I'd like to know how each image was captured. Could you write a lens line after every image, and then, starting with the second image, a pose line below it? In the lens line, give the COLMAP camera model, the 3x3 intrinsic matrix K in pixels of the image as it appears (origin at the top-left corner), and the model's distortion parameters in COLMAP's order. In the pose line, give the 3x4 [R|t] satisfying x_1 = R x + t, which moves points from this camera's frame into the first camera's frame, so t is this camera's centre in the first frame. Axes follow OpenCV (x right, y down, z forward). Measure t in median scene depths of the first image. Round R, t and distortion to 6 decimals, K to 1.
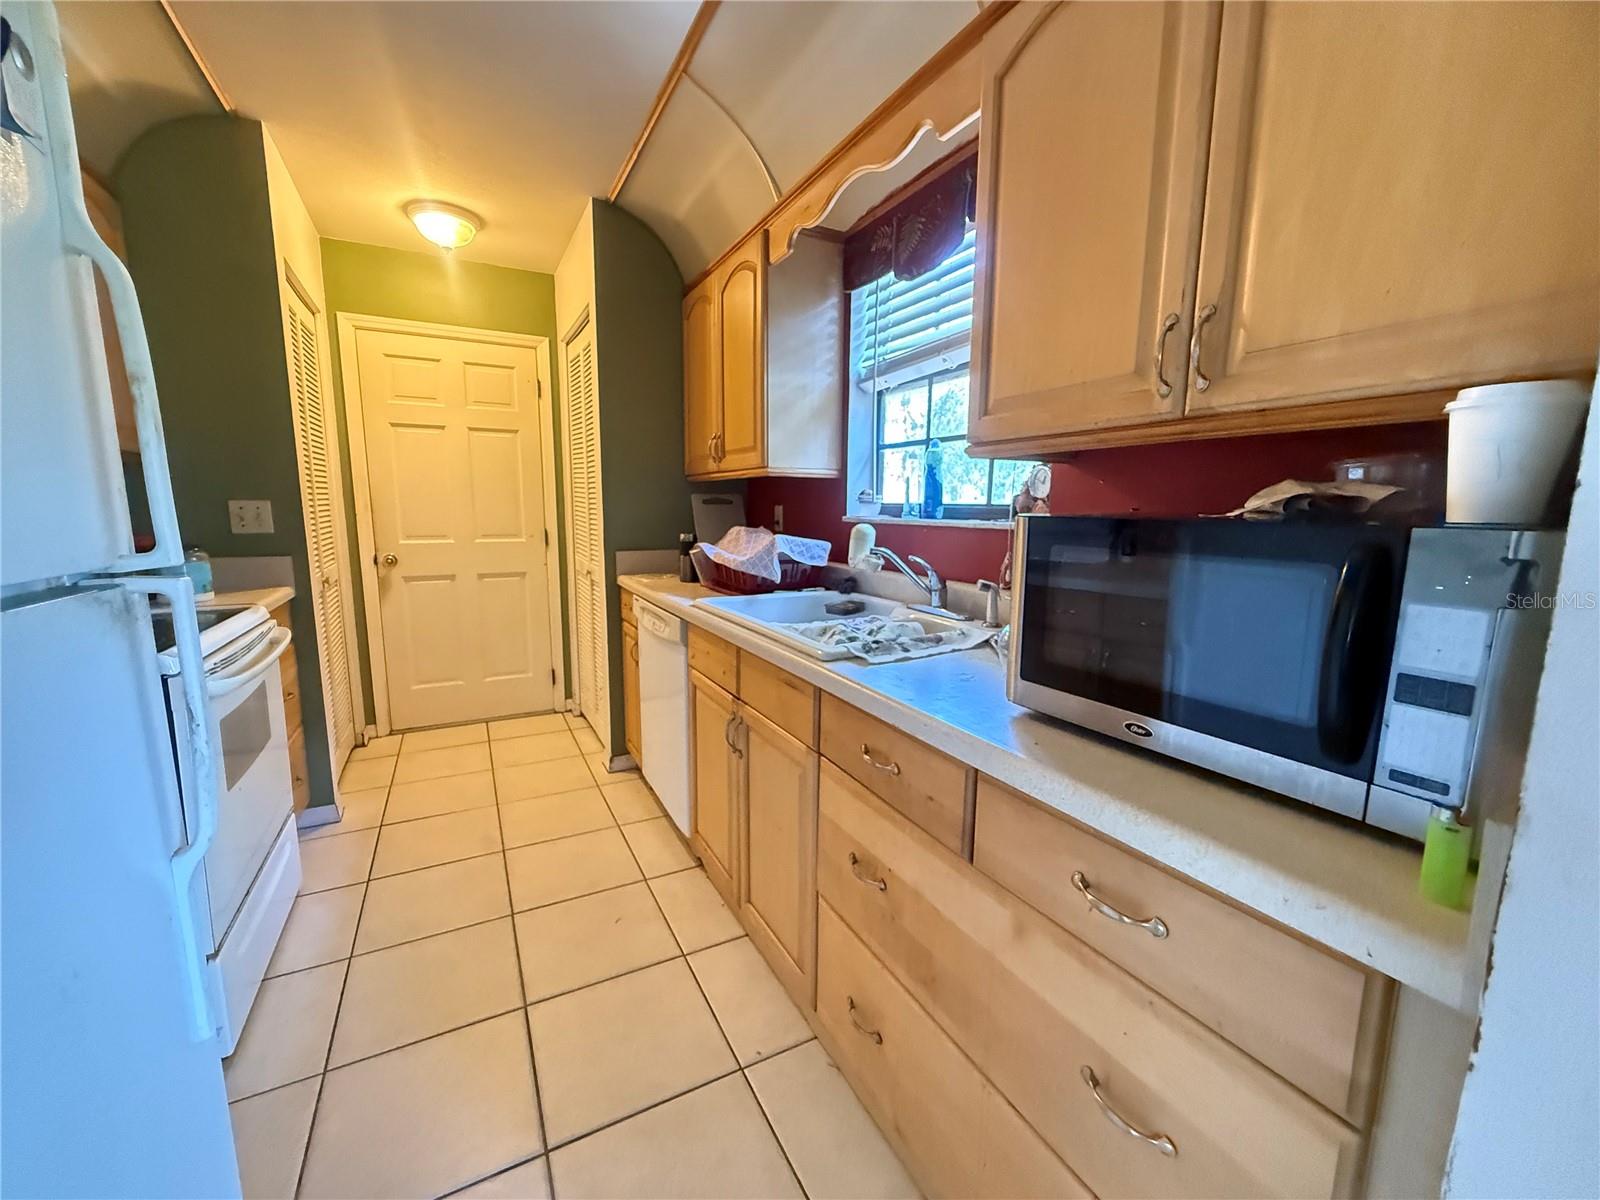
lens RADIAL K [[640.2, 0, 797.4], [0, 640.2, 601.8], [0, 0, 1]] dist [0.001786, -0.000111]
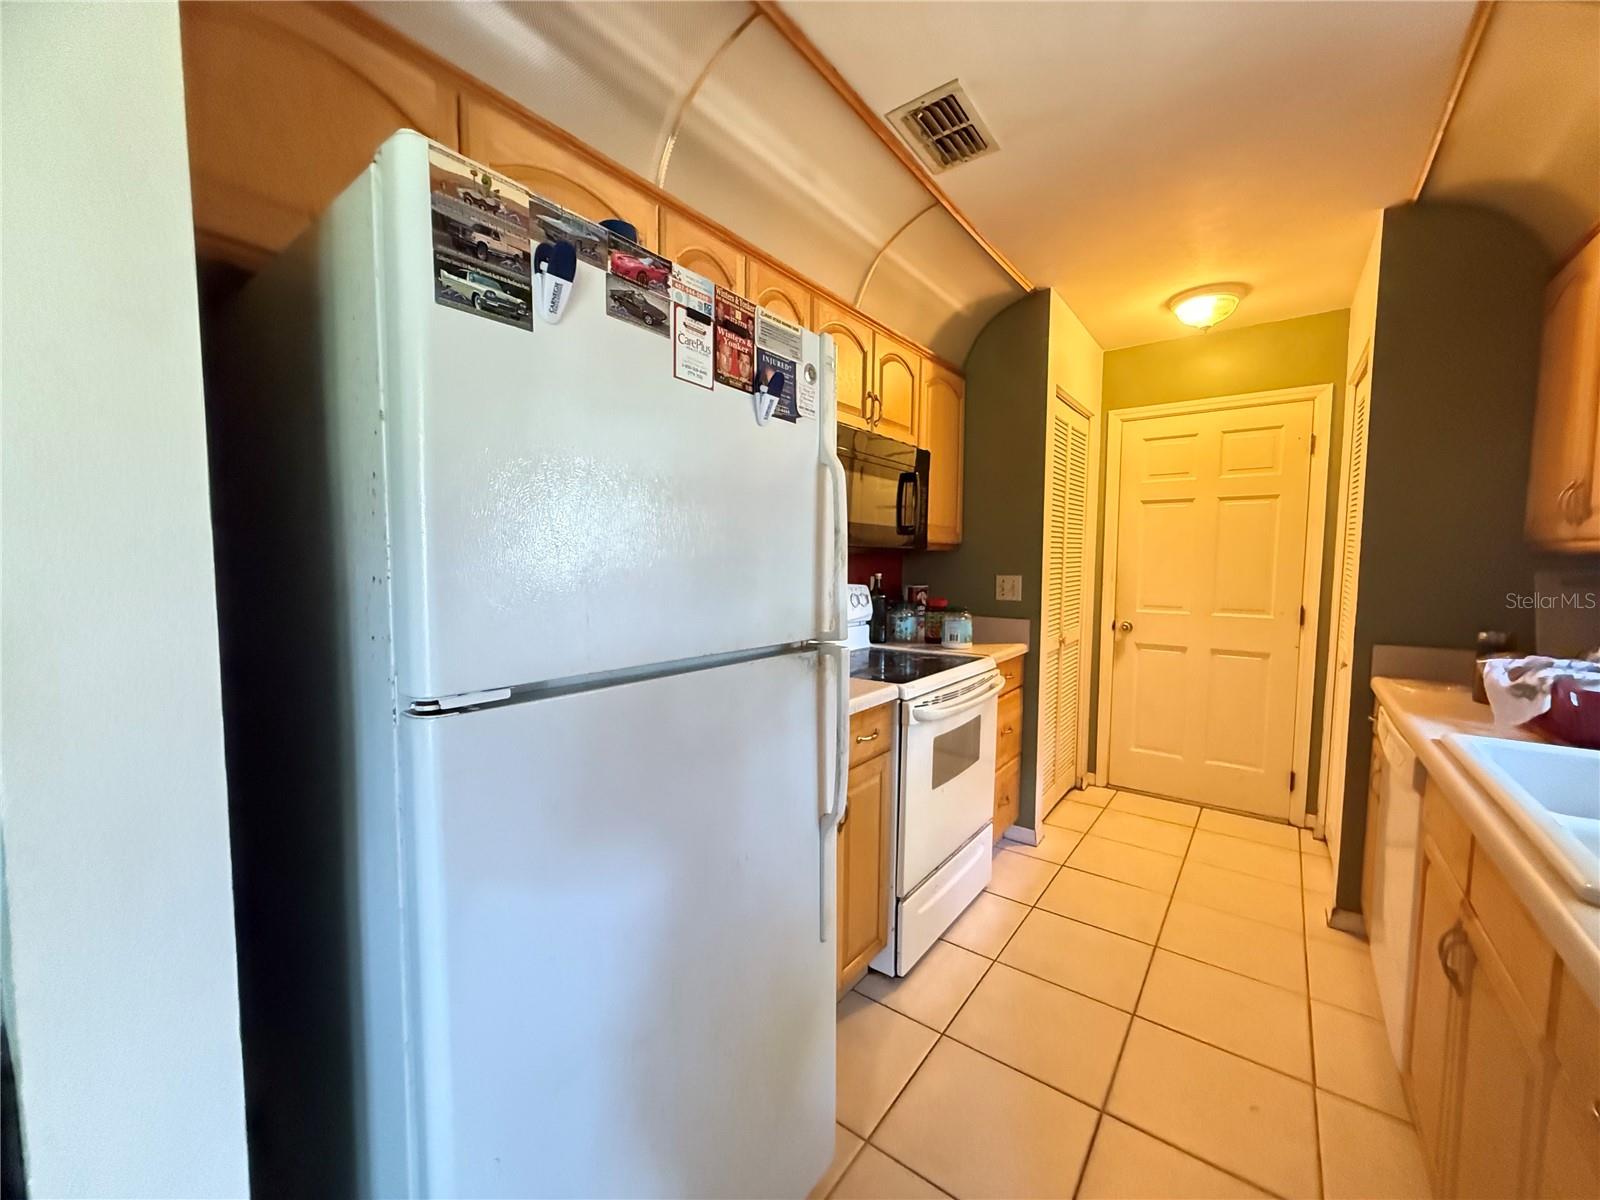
lens RADIAL K [[635.8, 0, 796.3], [0, 635.8, 603.0], [0, 0, 1]] dist [0.001533, -0.000124]
pose [[0.422265, 0.057886, -0.904622, 0.141713], [-0.135843, 0.990730, -0.000013, -0.043127], [0.896236, 0.122892, 0.426214, 0.061421]]
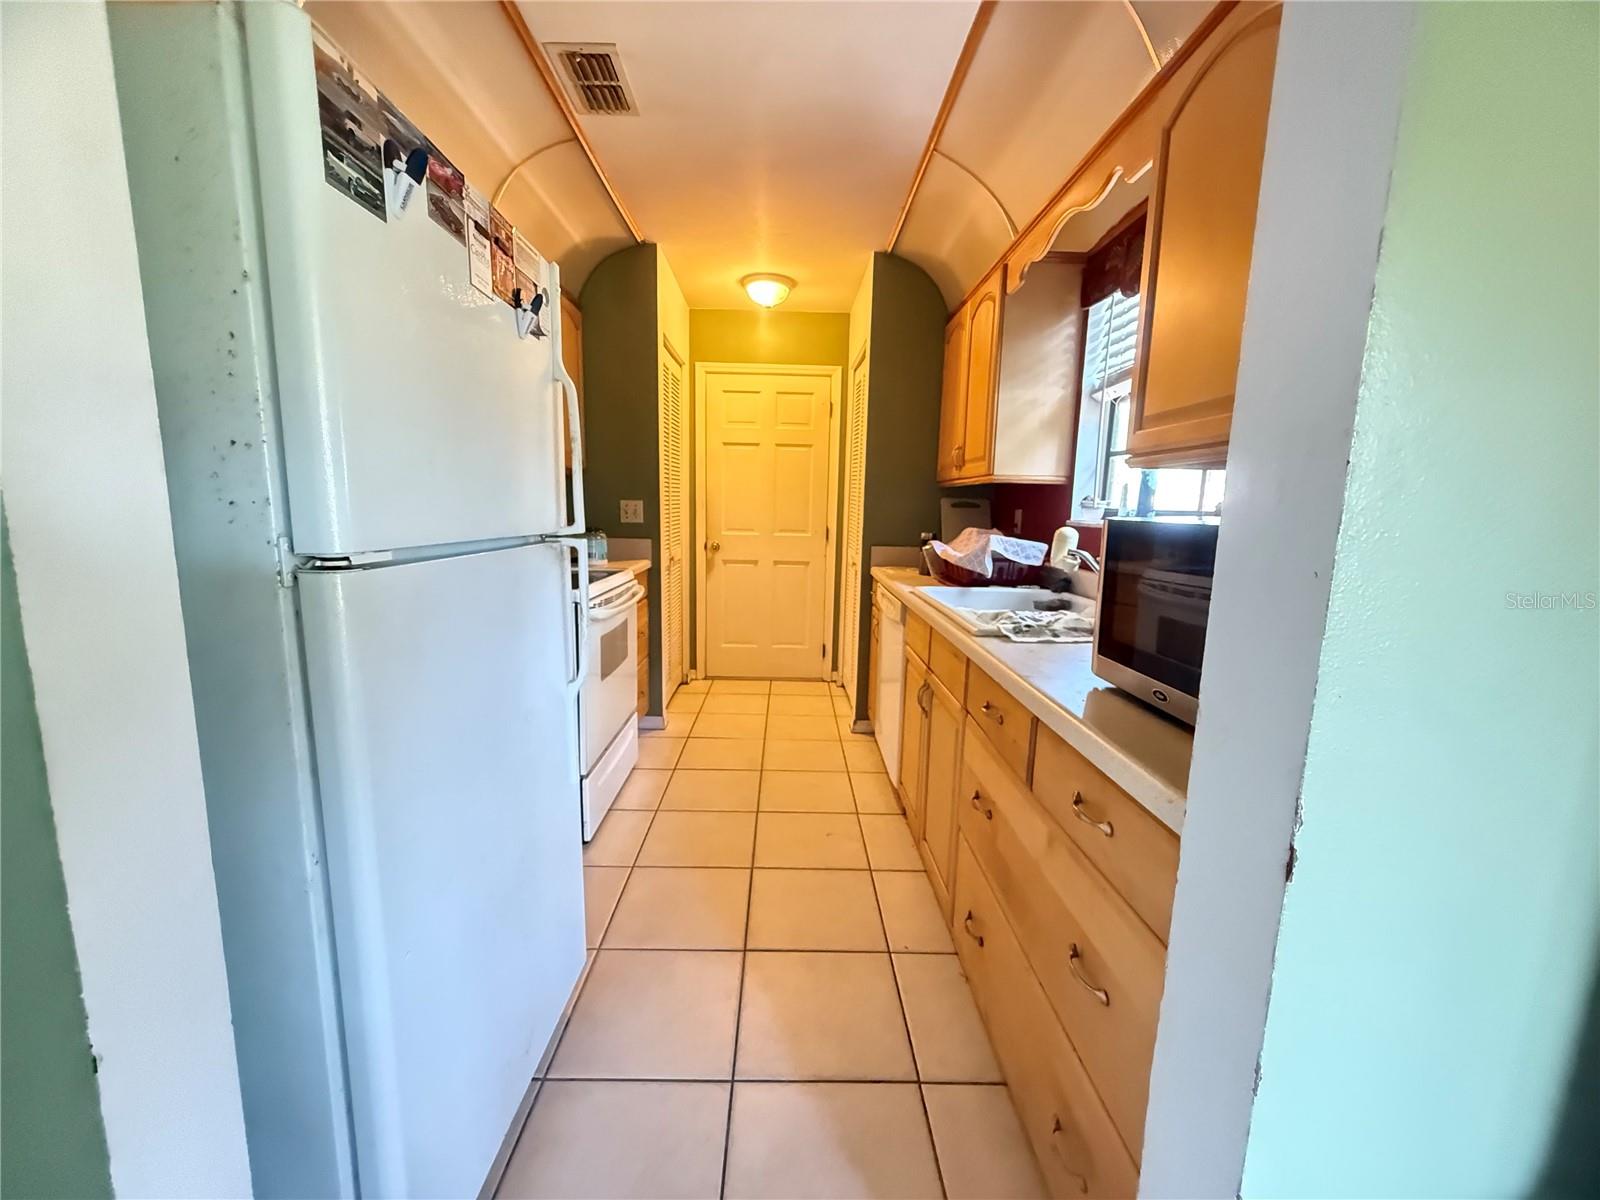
lens RADIAL K [[640.2, 0, 797.4], [0, 640.2, 601.8], [0, 0, 1]] dist [0.001786, -0.000111]
pose [[0.891603, 0.080138, -0.445670, 0.162811], [-0.082478, 0.996492, 0.014181, 0.022610], [0.445243, 0.024114, 0.895085, -0.145204]]
